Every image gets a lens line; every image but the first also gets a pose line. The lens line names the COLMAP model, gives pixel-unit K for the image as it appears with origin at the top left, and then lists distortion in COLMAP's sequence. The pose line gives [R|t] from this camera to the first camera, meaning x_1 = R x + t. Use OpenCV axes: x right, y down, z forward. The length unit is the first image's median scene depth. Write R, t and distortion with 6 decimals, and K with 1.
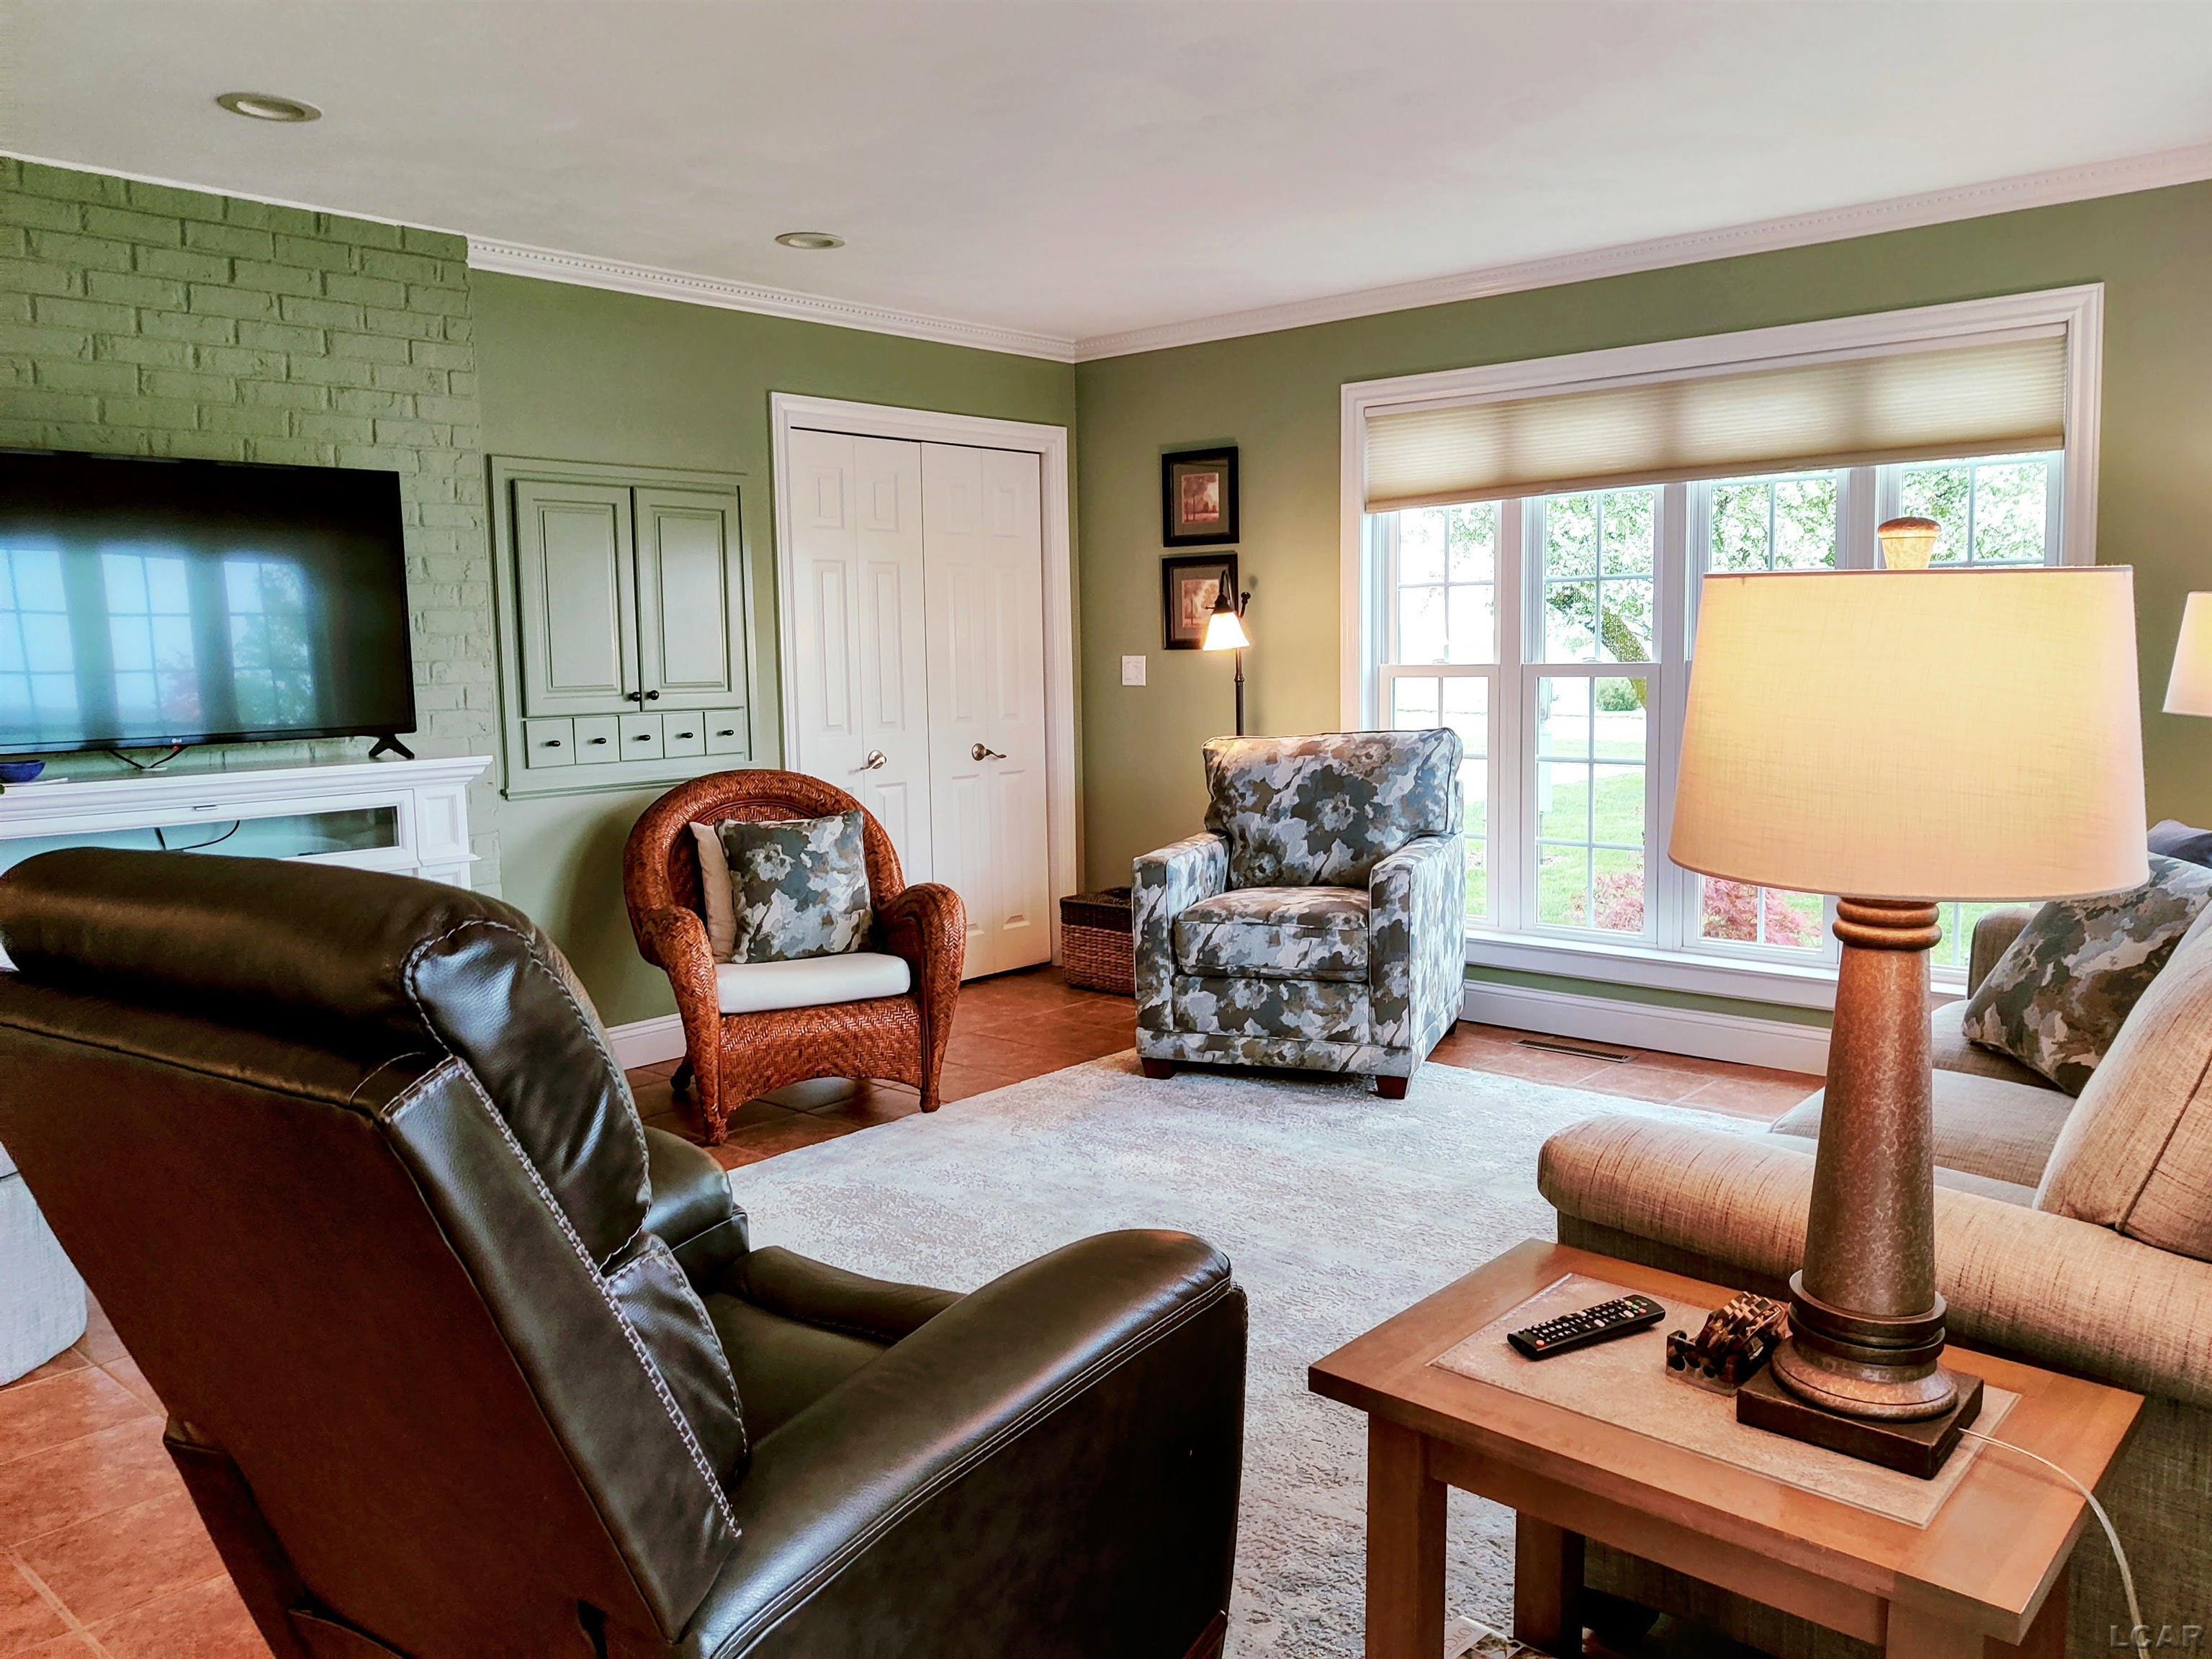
lens RADIAL K [[1611.2, 0, 1083.1], [0, 1611.2, 794.8], [0, 0, 1]] dist [0.085568, -0.243050]
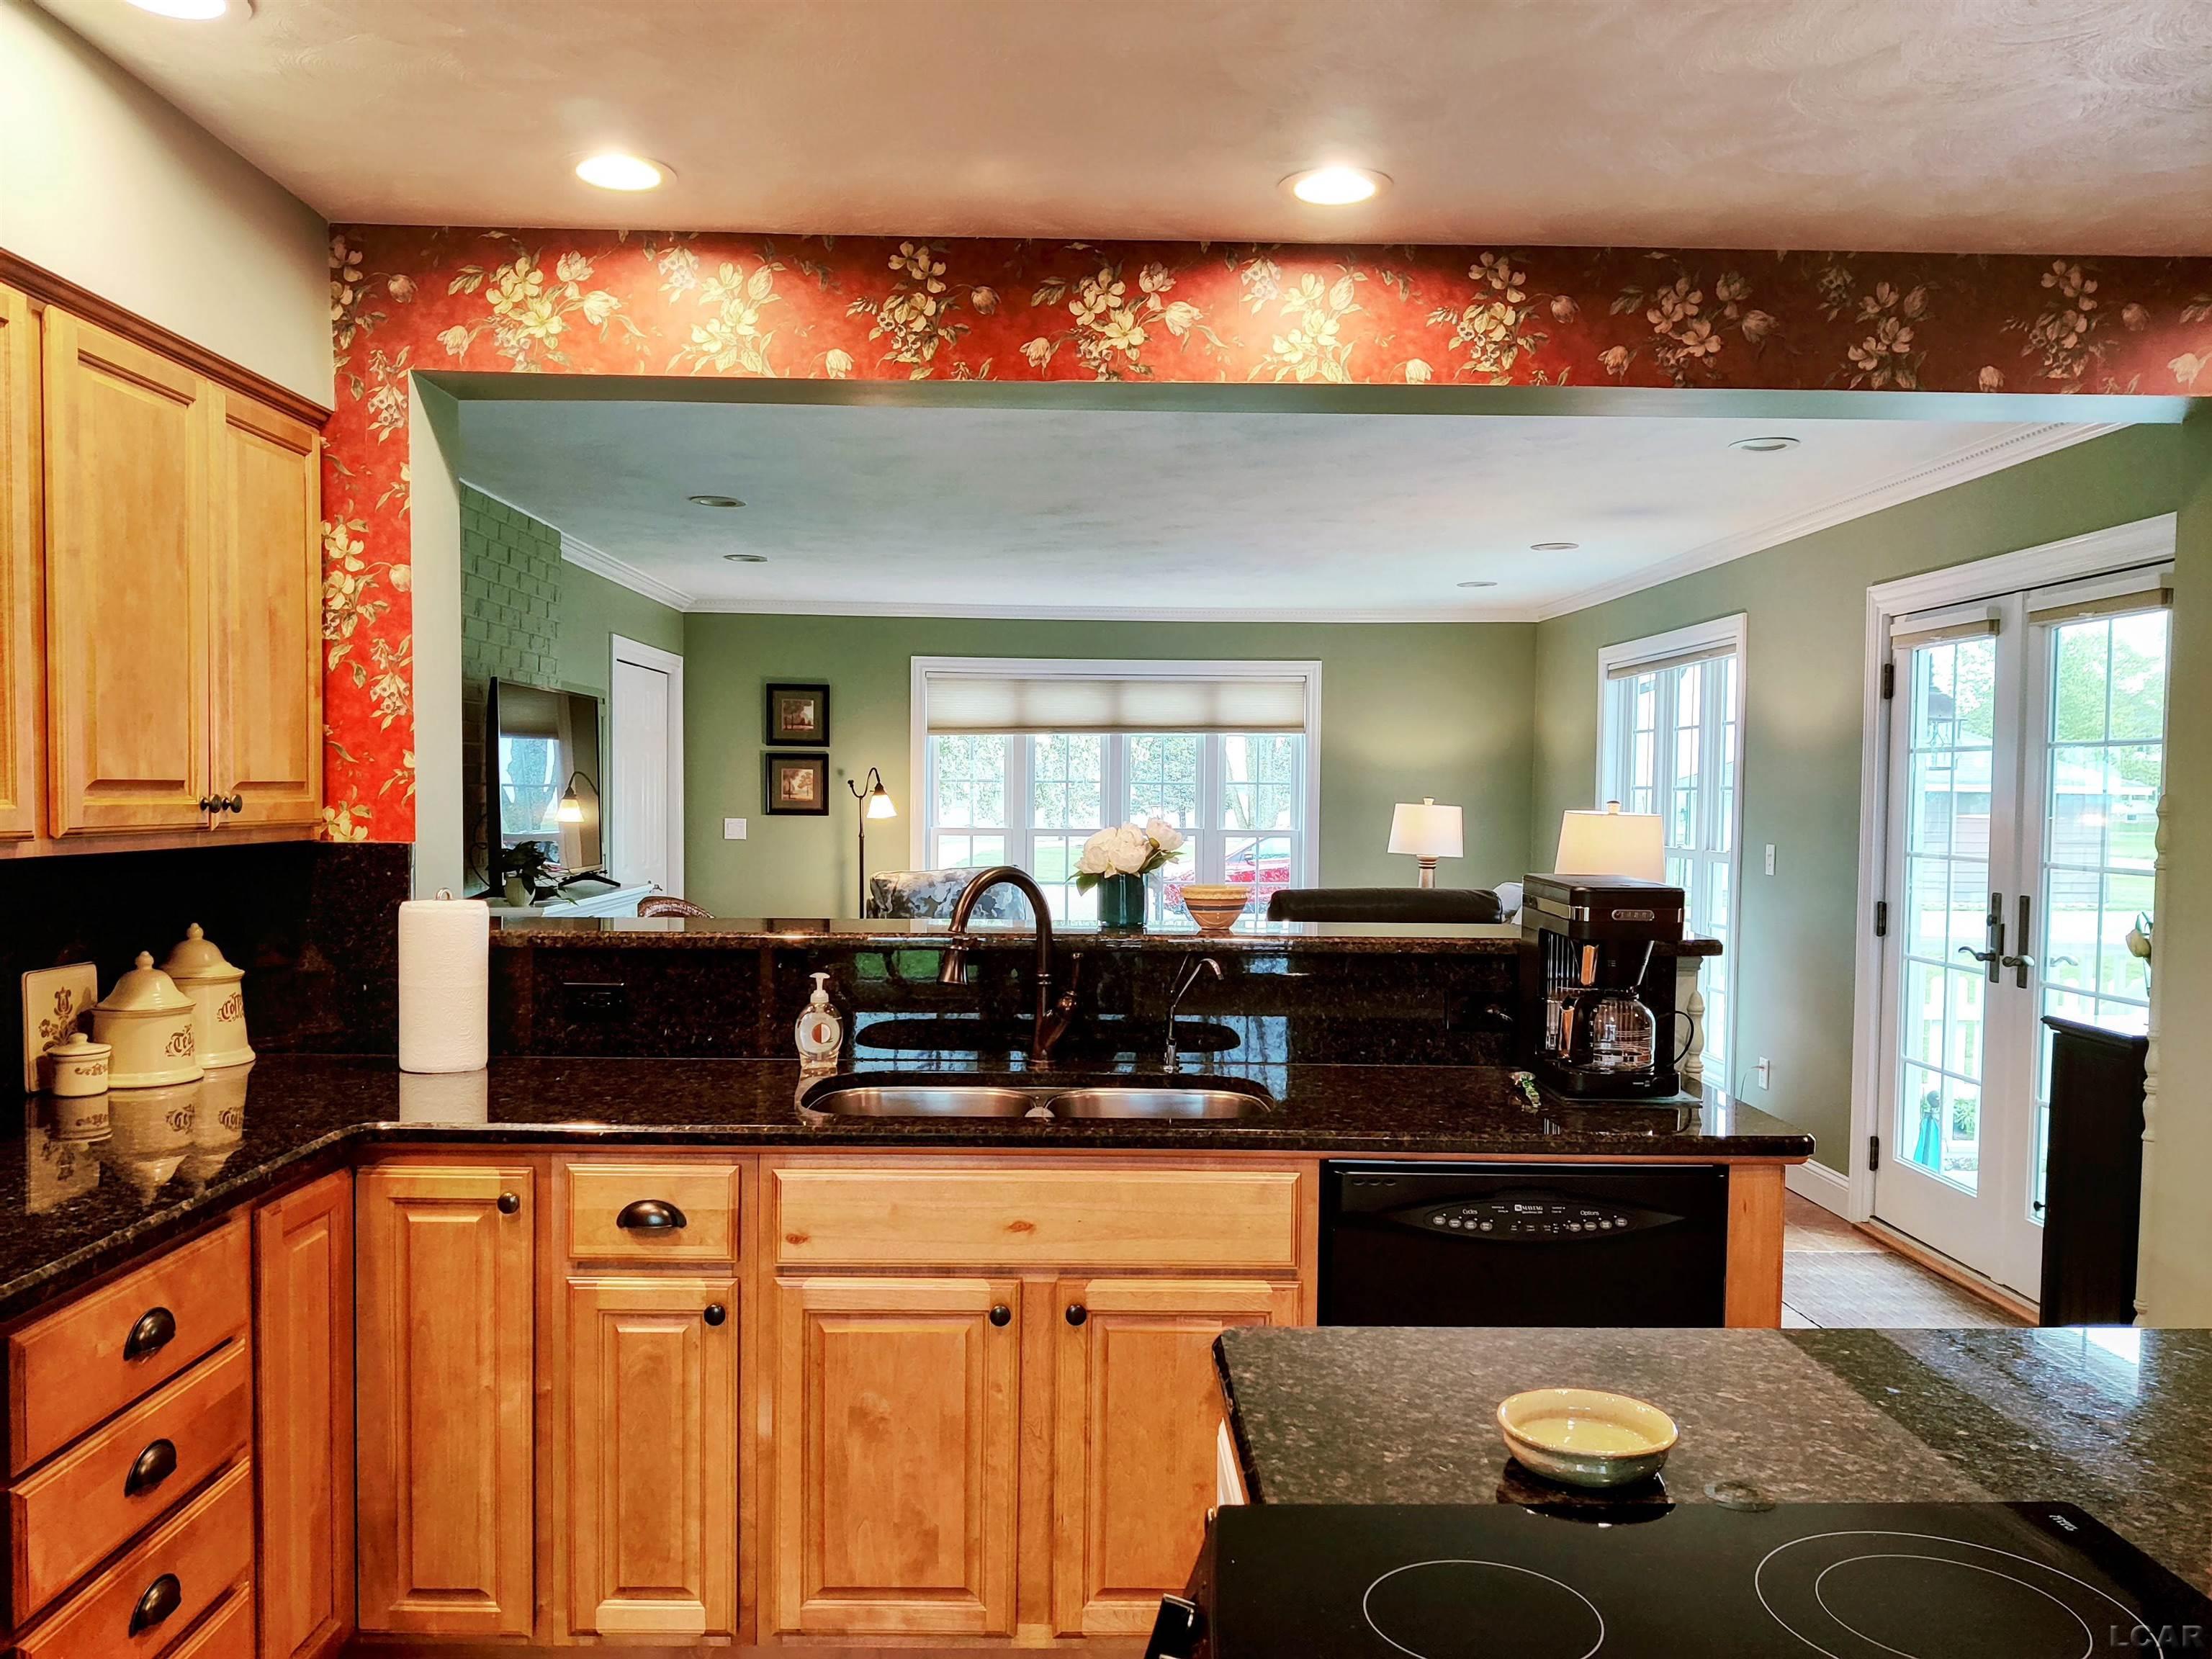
lens RADIAL K [[1672.6, 0, 1106.0], [0, 1672.6, 829.5], [0, 0, 1]] dist [0.000269, -0.018190]
pose [[0.722257, 0.008163, 0.691577, -1.027491], [0.043393, 0.997426, -0.057090, 0.029862], [-0.690262, 0.071243, 0.720043, -0.397073]]
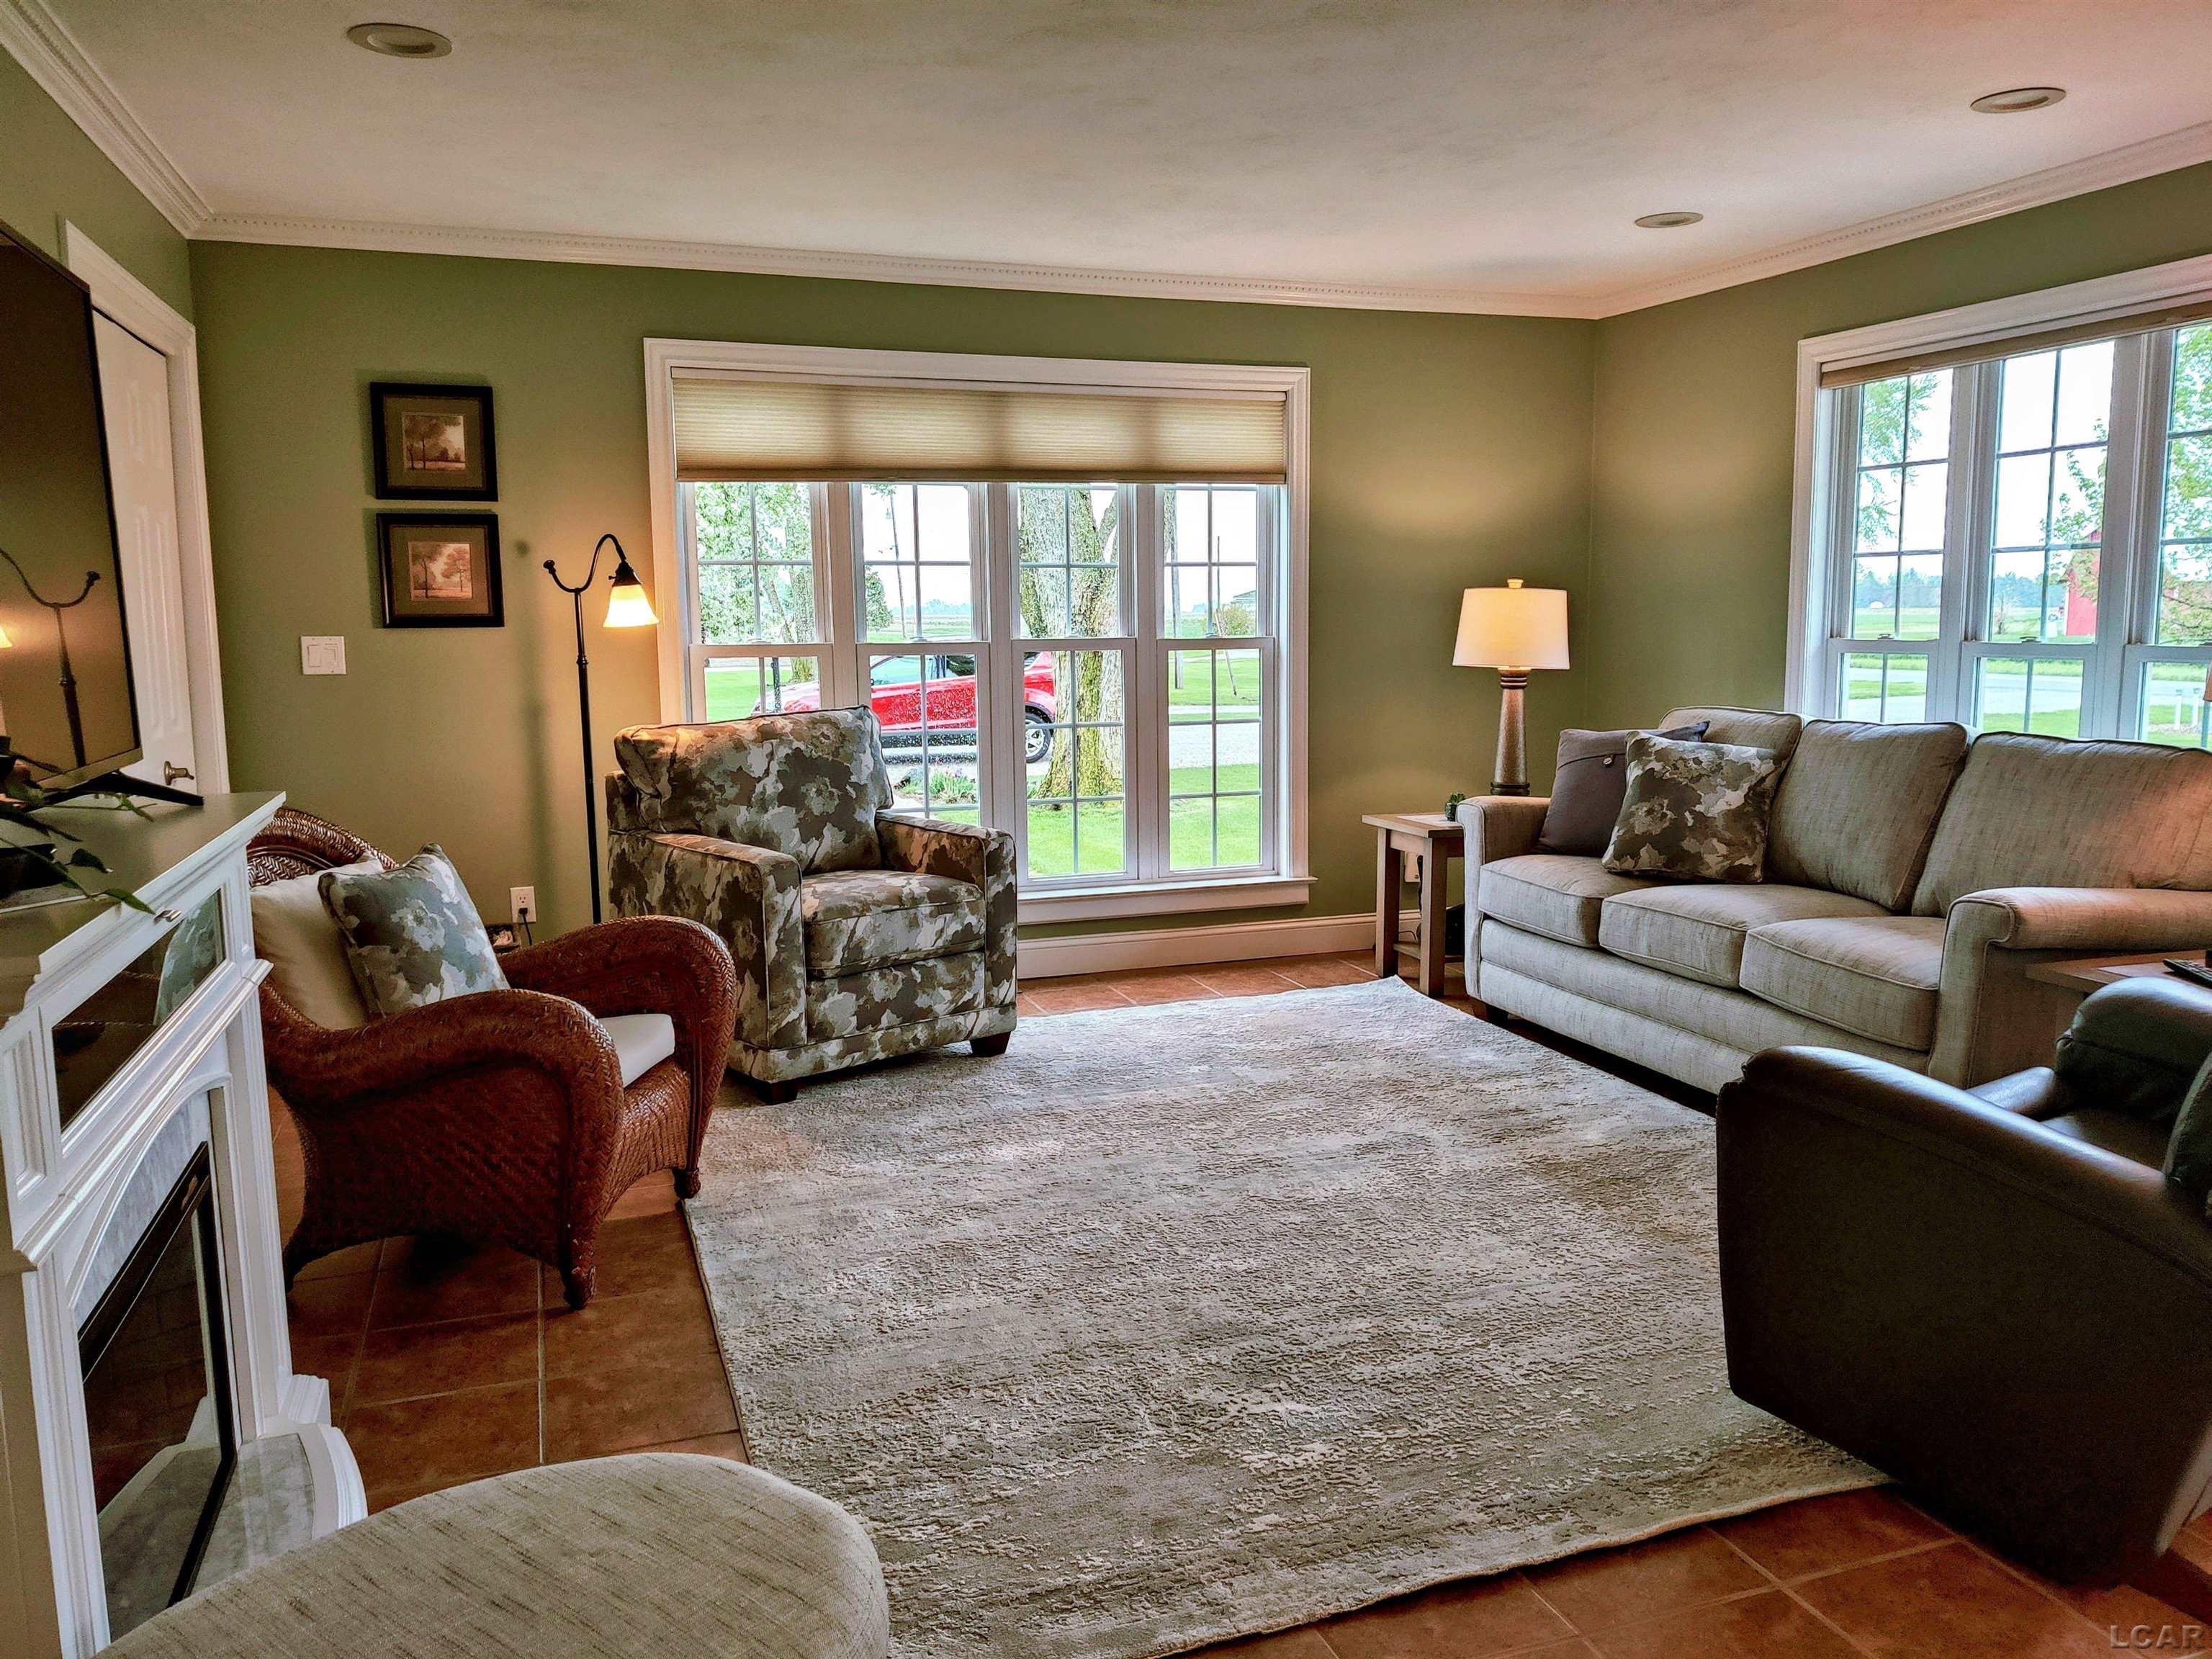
lens RADIAL K [[1672.6, 0, 1106.0], [0, 1672.6, 829.5], [0, 0, 1]] dist [0.000269, -0.018190]
pose [[0.475961, -0.097359, 0.874061, -0.677684], [0.081267, 0.994470, 0.066518, -0.023092], [-0.875703, 0.039372, 0.481242, 0.393876]]
